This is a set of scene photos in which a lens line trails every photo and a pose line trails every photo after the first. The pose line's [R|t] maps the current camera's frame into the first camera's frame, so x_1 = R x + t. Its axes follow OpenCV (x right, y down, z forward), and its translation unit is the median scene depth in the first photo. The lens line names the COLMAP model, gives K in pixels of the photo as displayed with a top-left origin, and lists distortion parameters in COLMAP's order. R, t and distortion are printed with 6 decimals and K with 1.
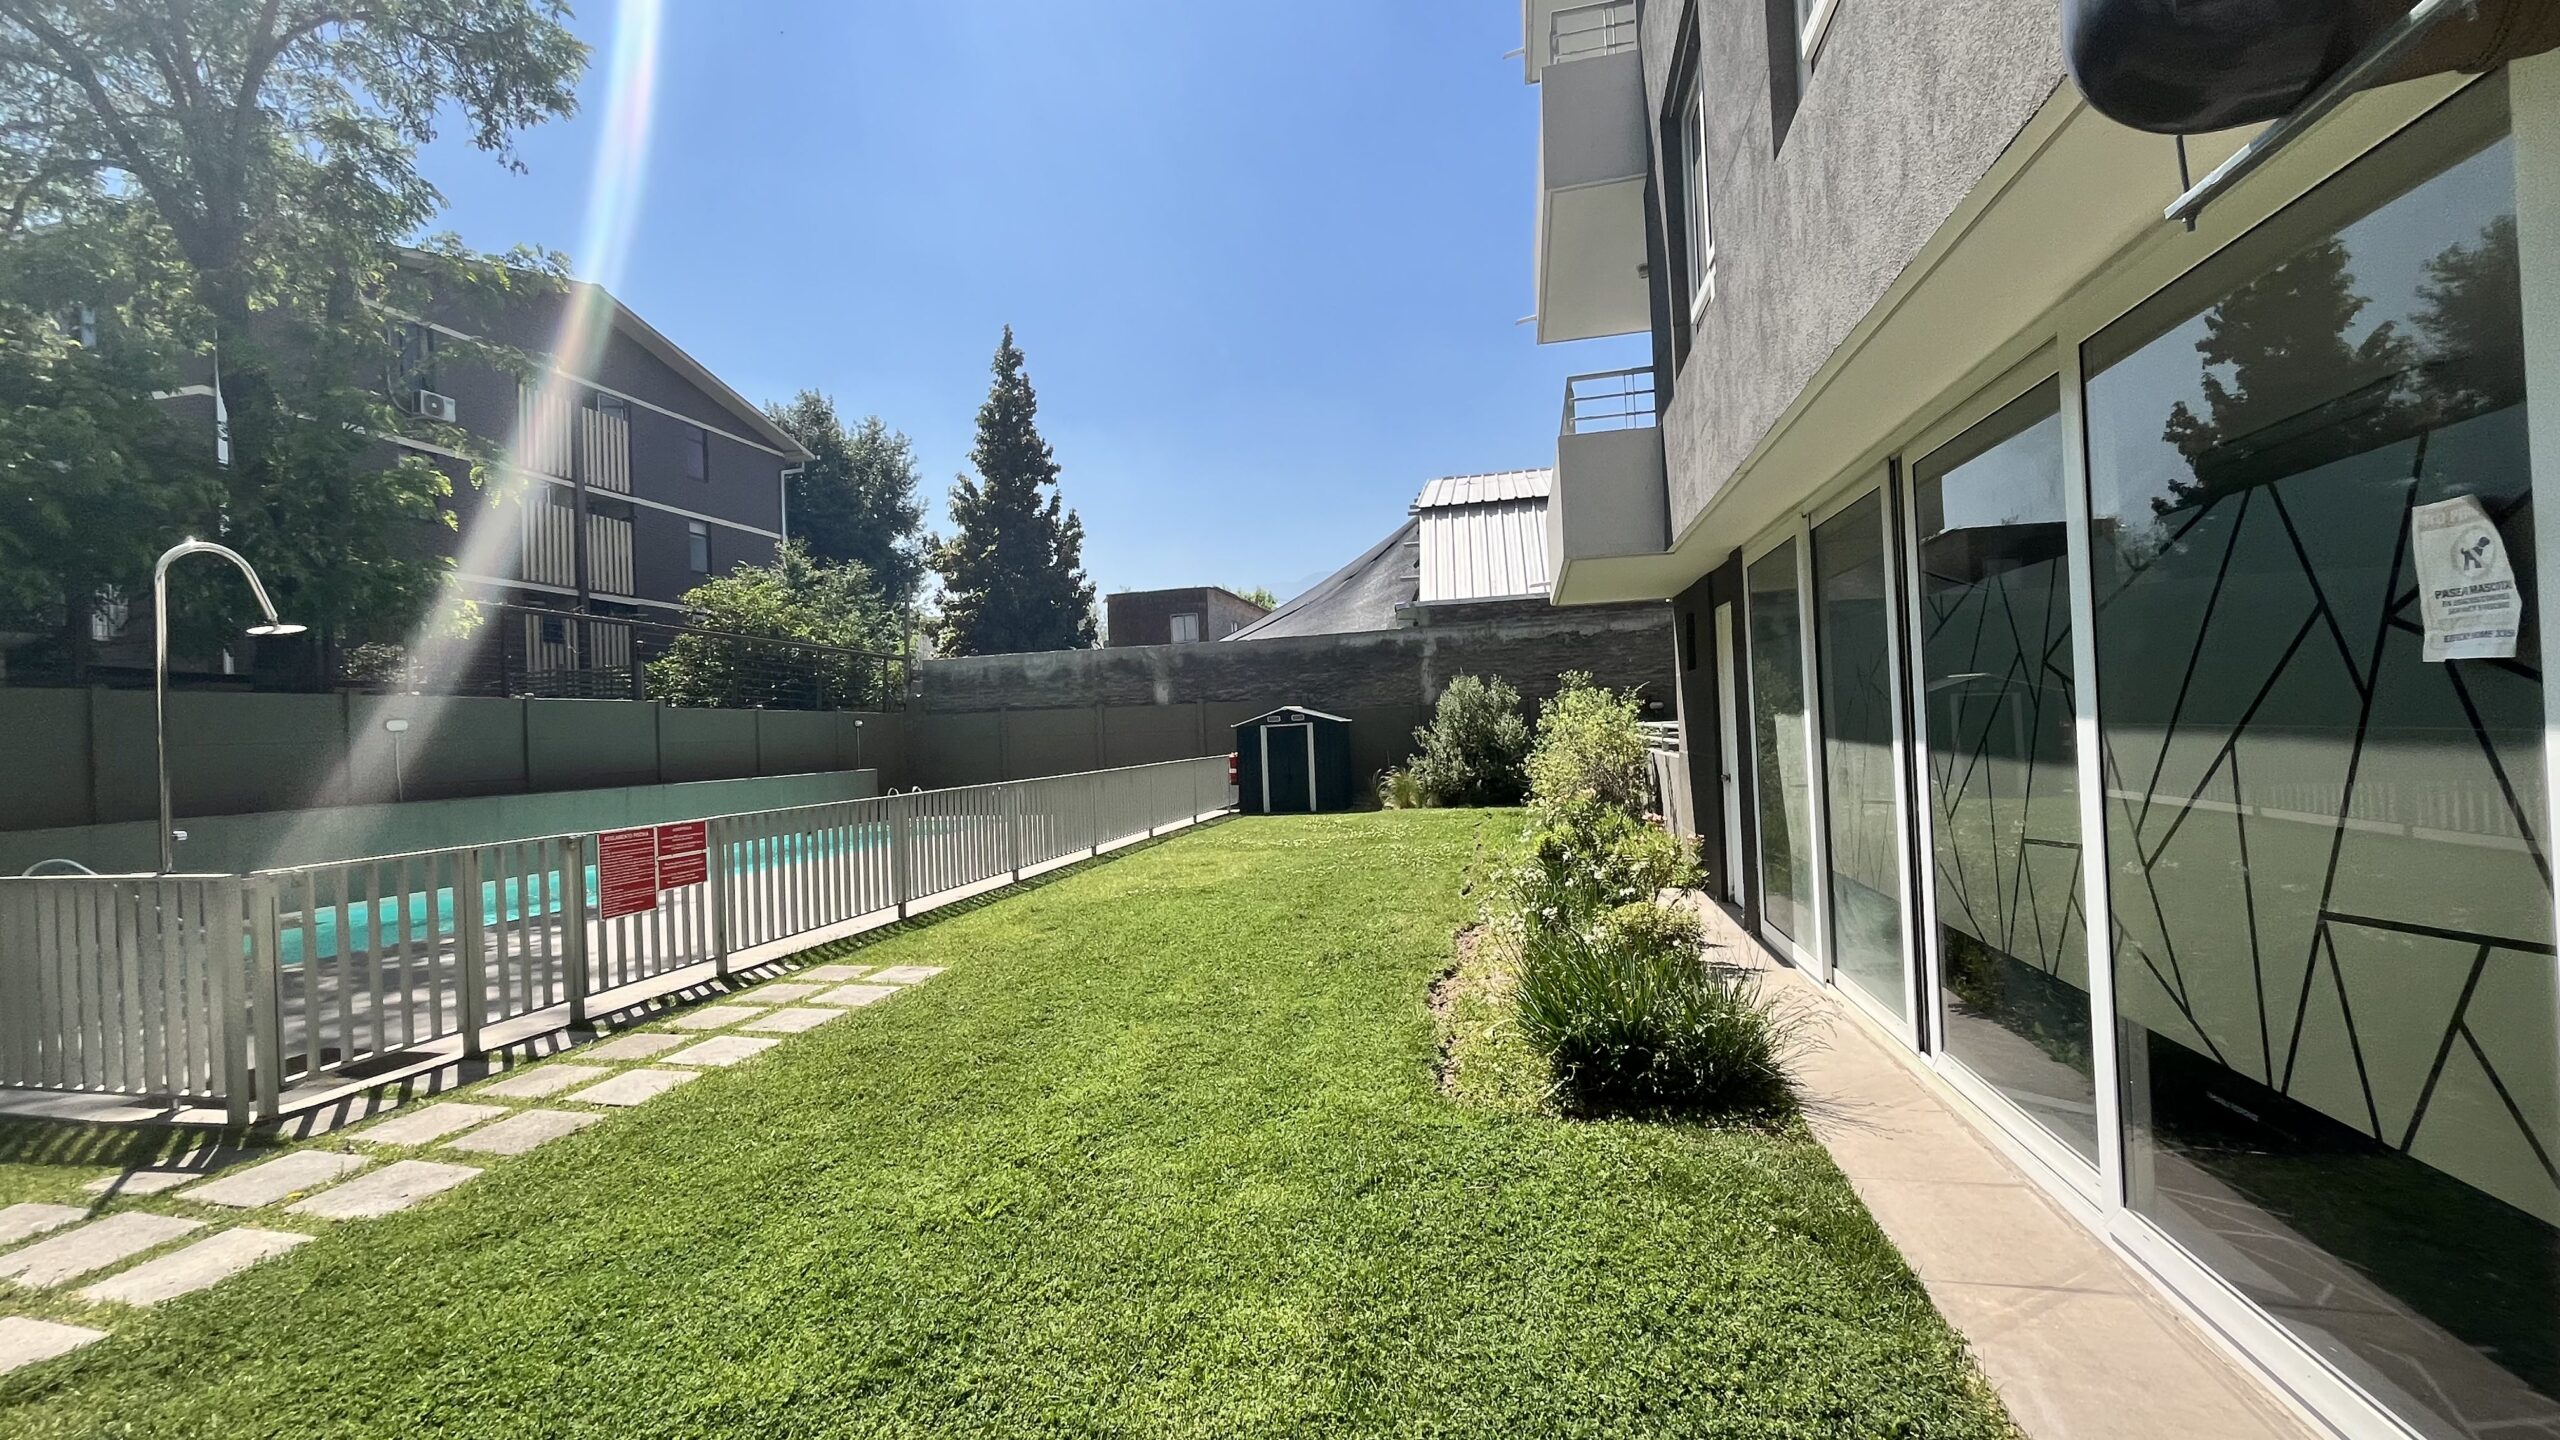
lens RADIAL K [[1001.9, 0, 1274.8], [0, 1001.9, 723.8], [0, 0, 1]] dist [-0.002886, -0.000073]
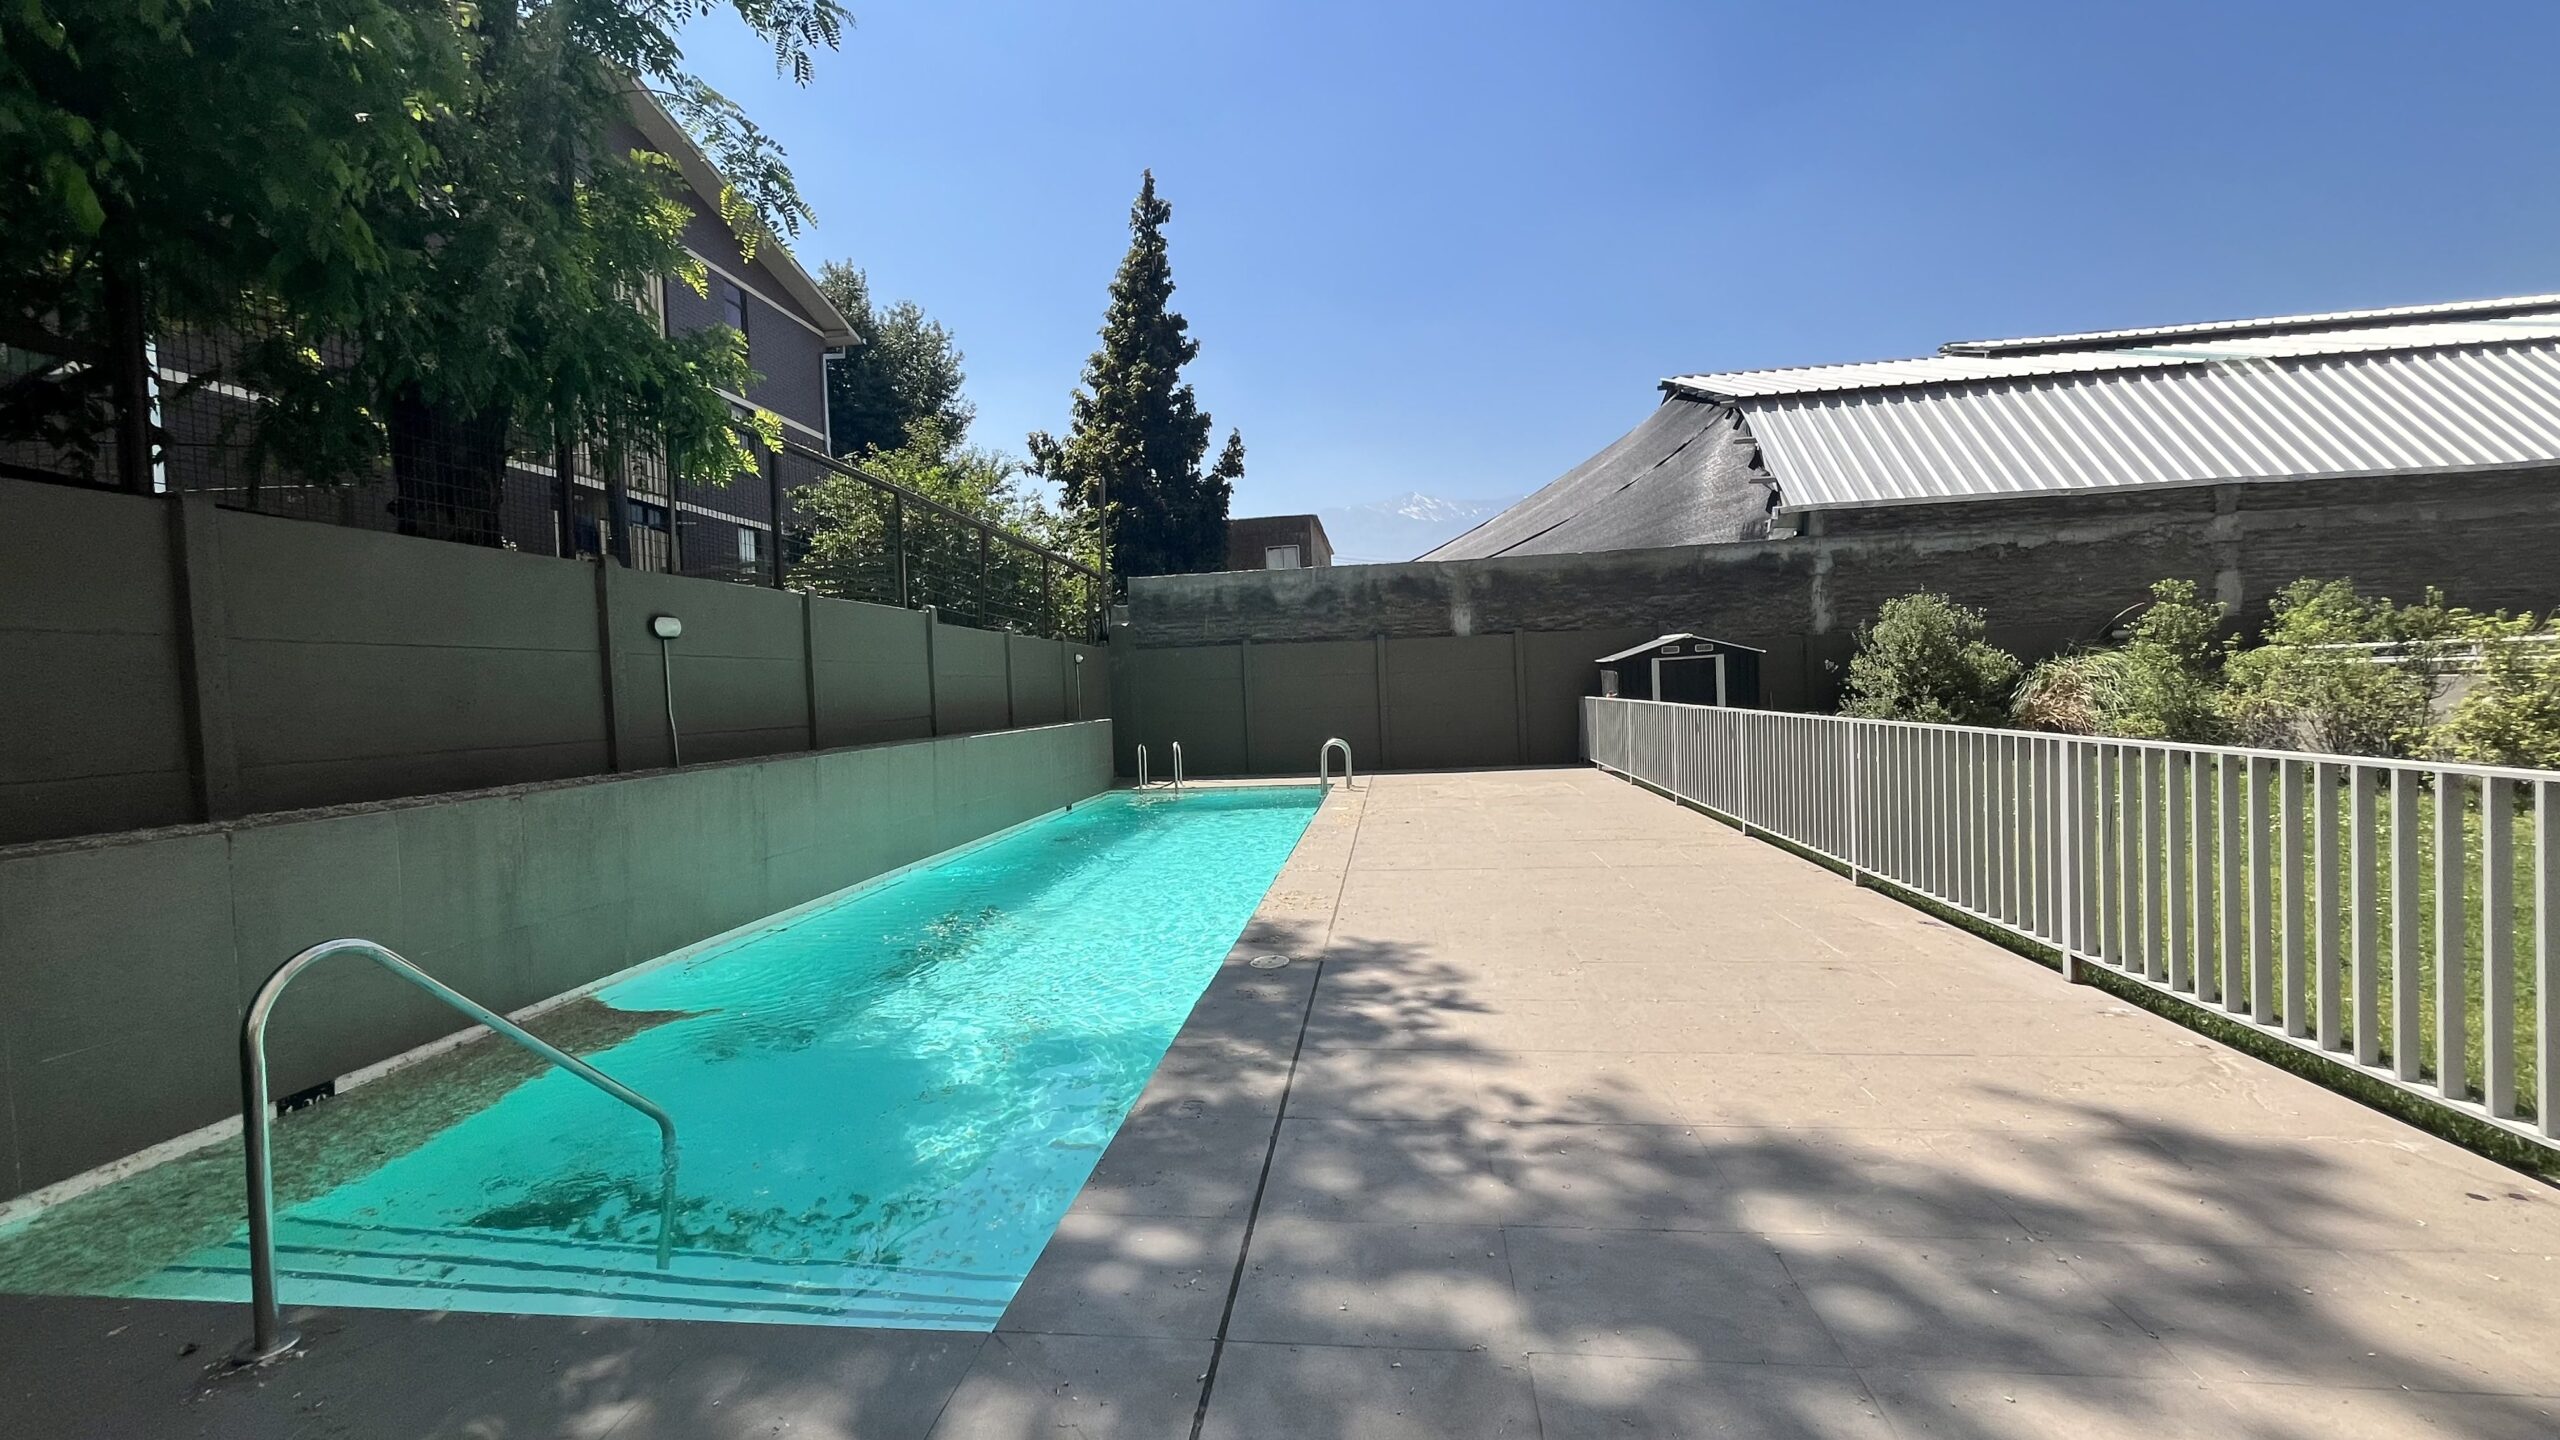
lens RADIAL K [[1001.9, 0, 1276.3], [0, 1001.9, 711.2], [0, 0, 1]] dist [-0.002886, -0.000073]
pose [[0.993983, -0.004579, 0.109440, -0.339158], [0.001626, 0.999633, 0.027053, 0.017901], [-0.109524, -0.026713, 0.993625, 0.241952]]
